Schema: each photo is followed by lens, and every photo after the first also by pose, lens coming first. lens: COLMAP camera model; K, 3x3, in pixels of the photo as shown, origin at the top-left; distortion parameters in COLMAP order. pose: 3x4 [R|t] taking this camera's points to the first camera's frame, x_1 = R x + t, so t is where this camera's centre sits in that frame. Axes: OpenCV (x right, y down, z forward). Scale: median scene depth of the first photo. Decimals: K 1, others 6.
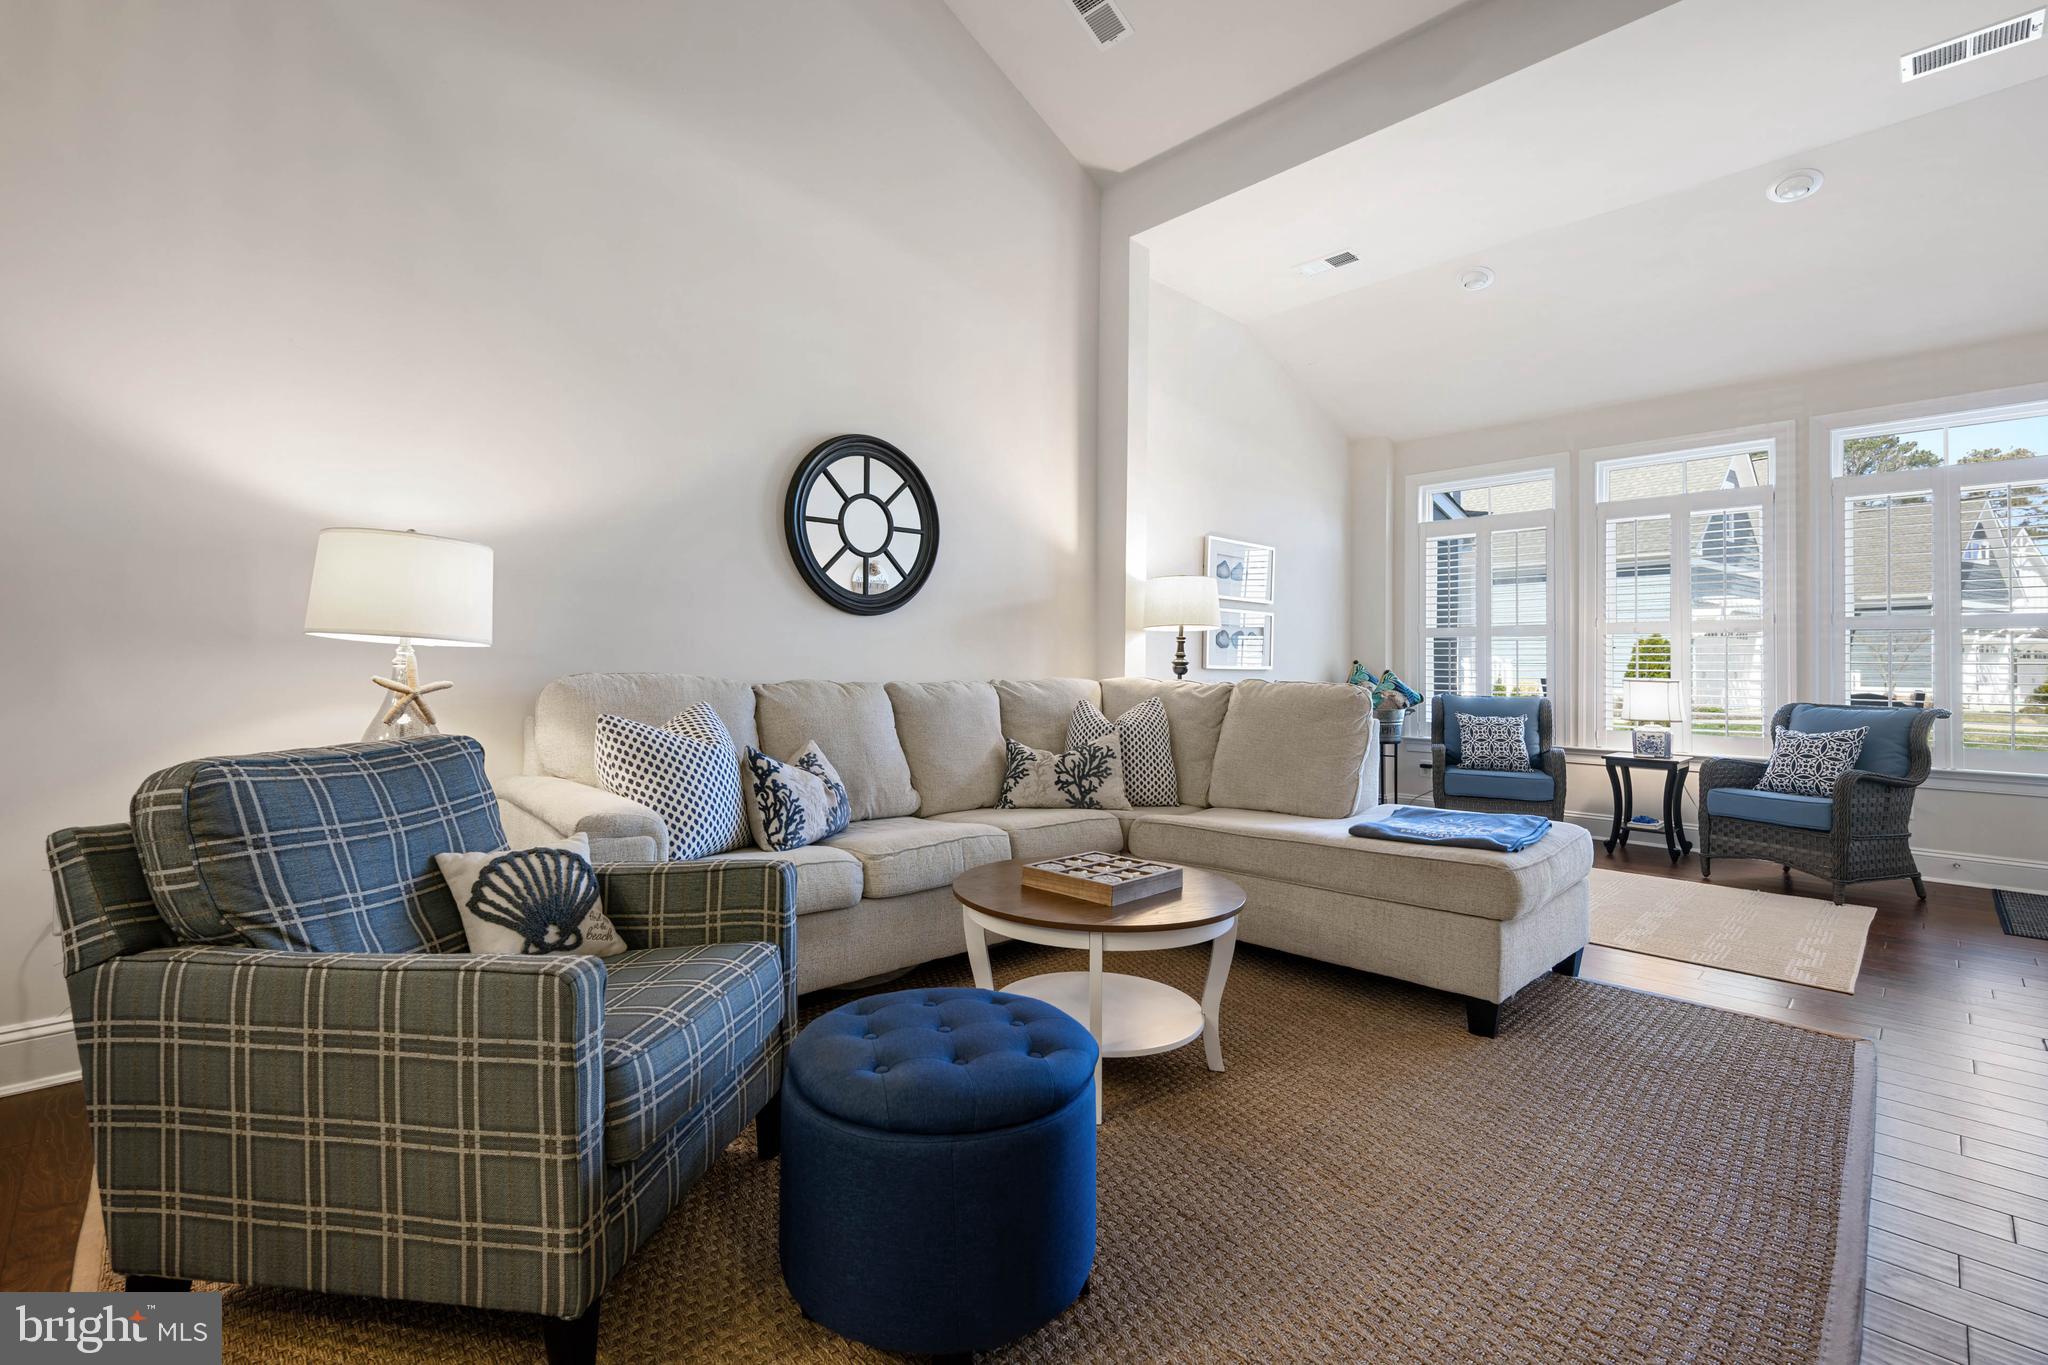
lens RADIAL K [[877.3, 0, 1031.2], [0, 877.3, 665.5], [0, 0, 1]] dist [0.000639, -0.000228]
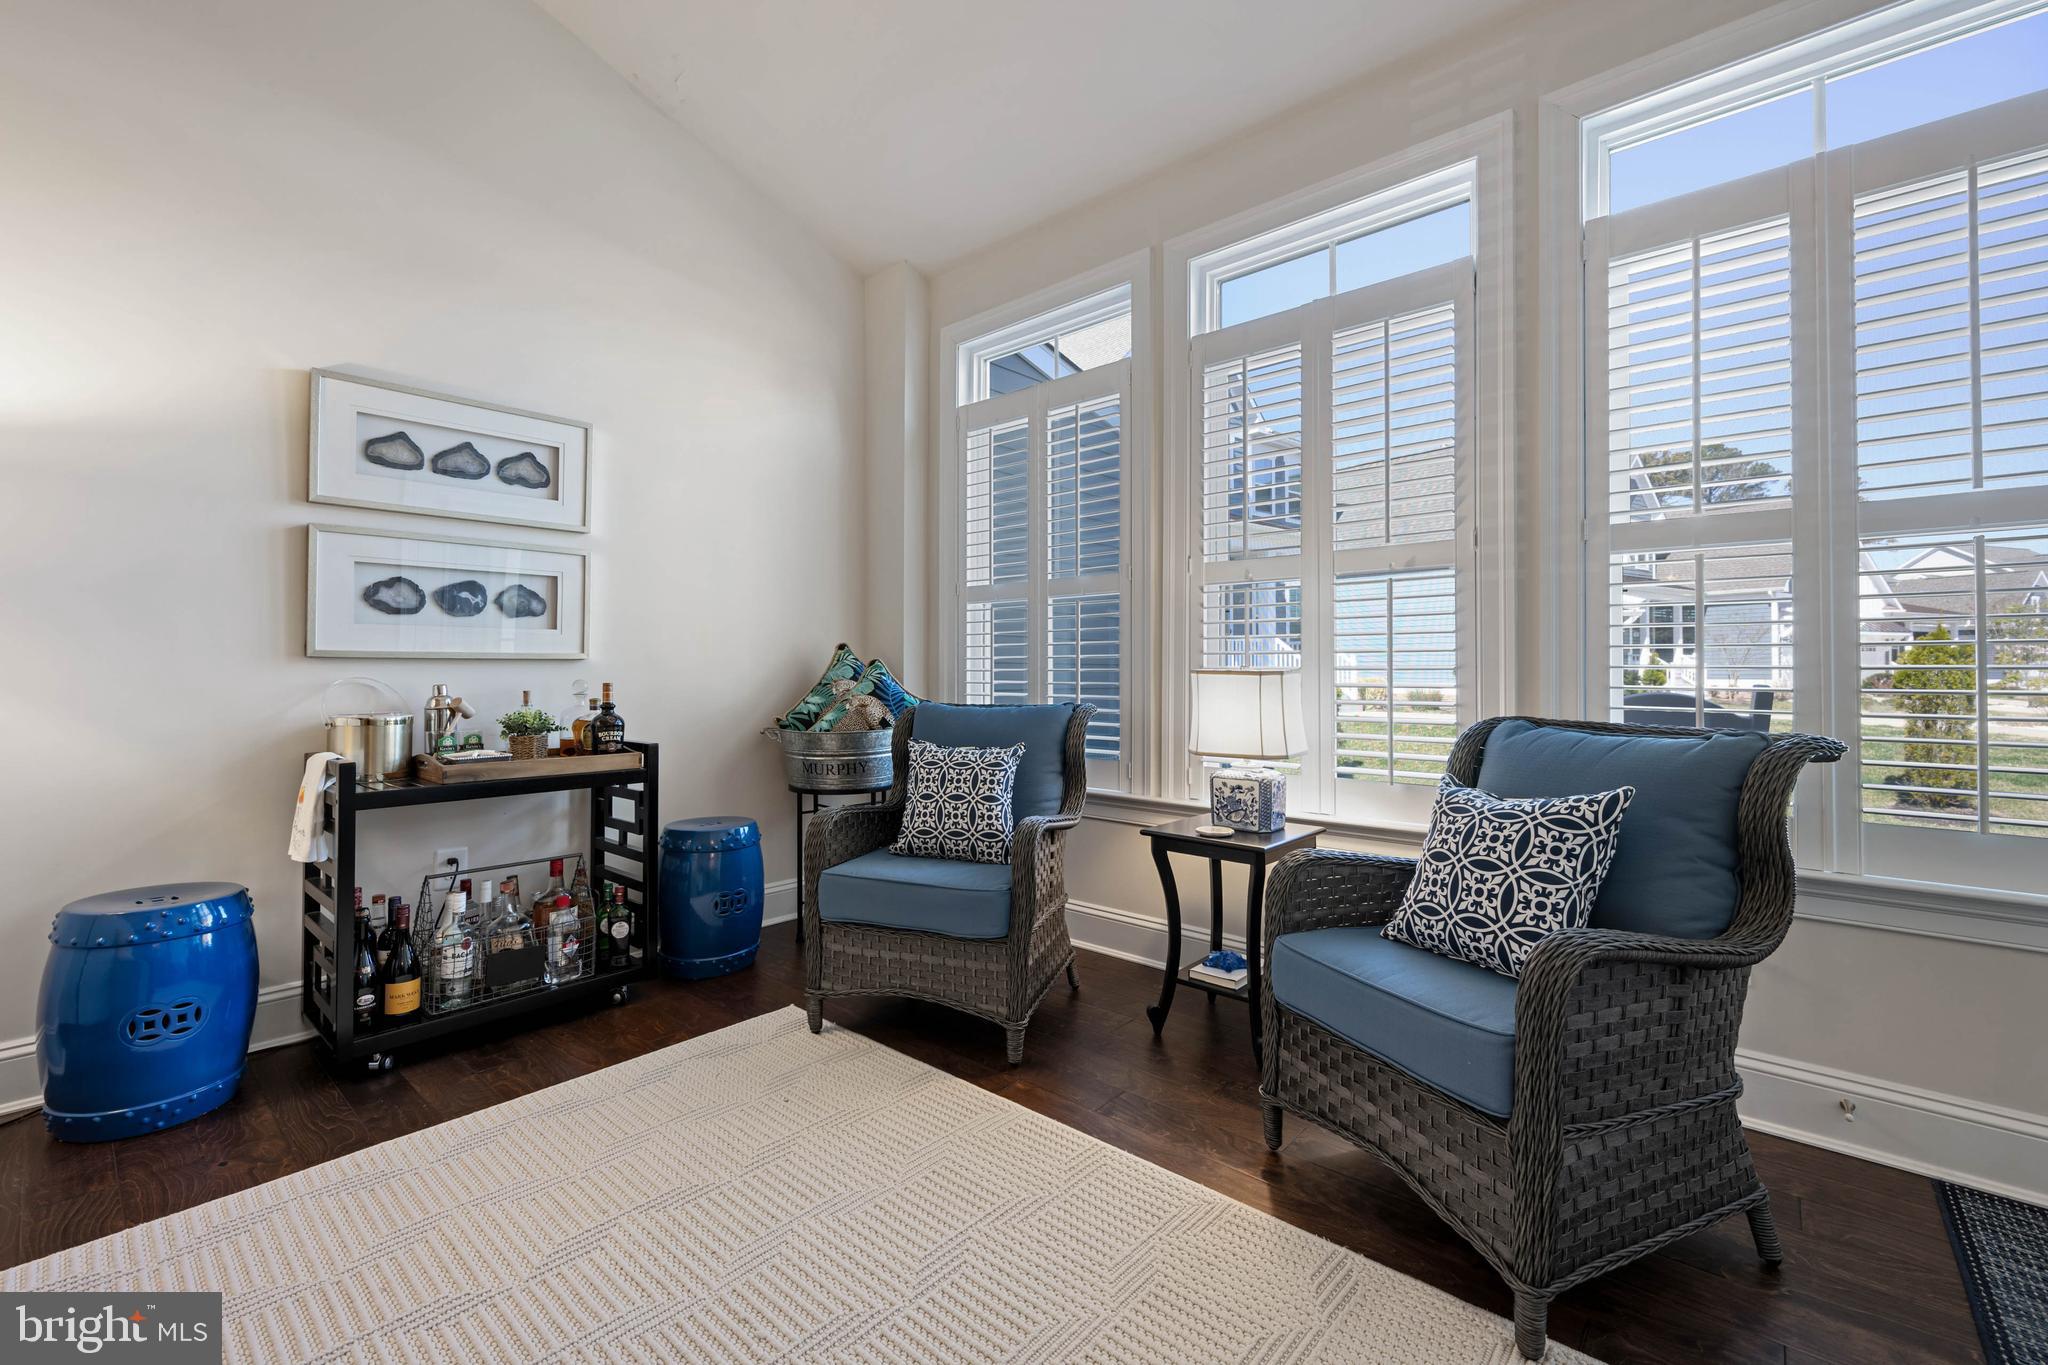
lens RADIAL K [[841.6, 0, 1019.8], [0, 841.6, 678.2], [0, 0, 1]] dist [-0.001611, -0.000272]
pose [[0.997616, -0.011660, 0.068024, 0.596204], [0.011052, 0.999896, 0.009314, 0.016256], [-0.068125, -0.008540, 0.997640, 0.589931]]
